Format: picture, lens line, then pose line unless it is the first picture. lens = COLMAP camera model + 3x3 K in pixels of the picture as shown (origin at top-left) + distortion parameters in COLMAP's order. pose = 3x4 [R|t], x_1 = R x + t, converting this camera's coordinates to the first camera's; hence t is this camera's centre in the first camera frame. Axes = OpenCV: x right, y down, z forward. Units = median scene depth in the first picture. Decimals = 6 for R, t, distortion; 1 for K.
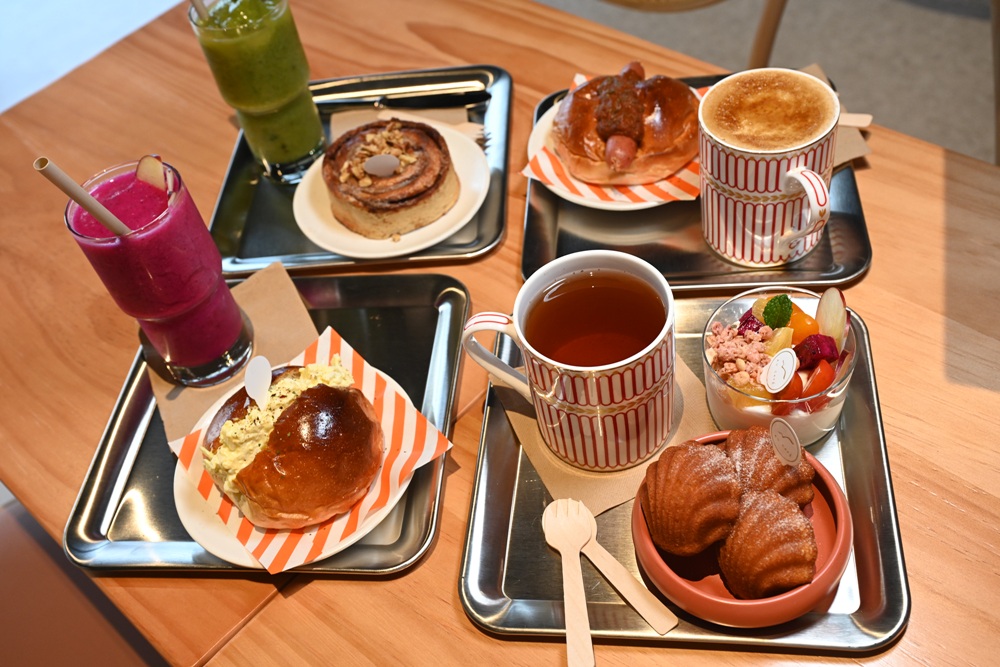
lens RADIAL K [[966.8, 0, 498.7], [0, 966.8, 340.4], [0, 0, 1]] dist [-0.007032, 0.000000]
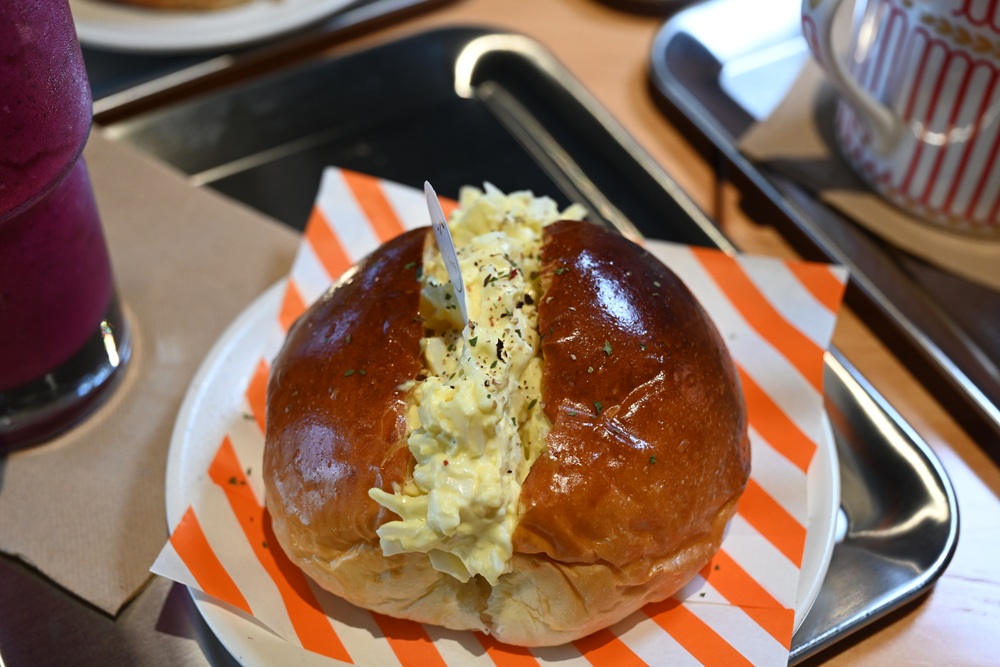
lens RADIAL K [[1353.8, 0, 500.2], [0, 1353.8, 336.1], [0, 0, 1]] dist [-0.013037, 0.000000]
pose [[0.805146, -0.328145, 0.494025, -0.506543], [0.346589, 0.936281, 0.057044, 0.051530], [-0.481265, 0.125296, 0.867574, 0.594516]]
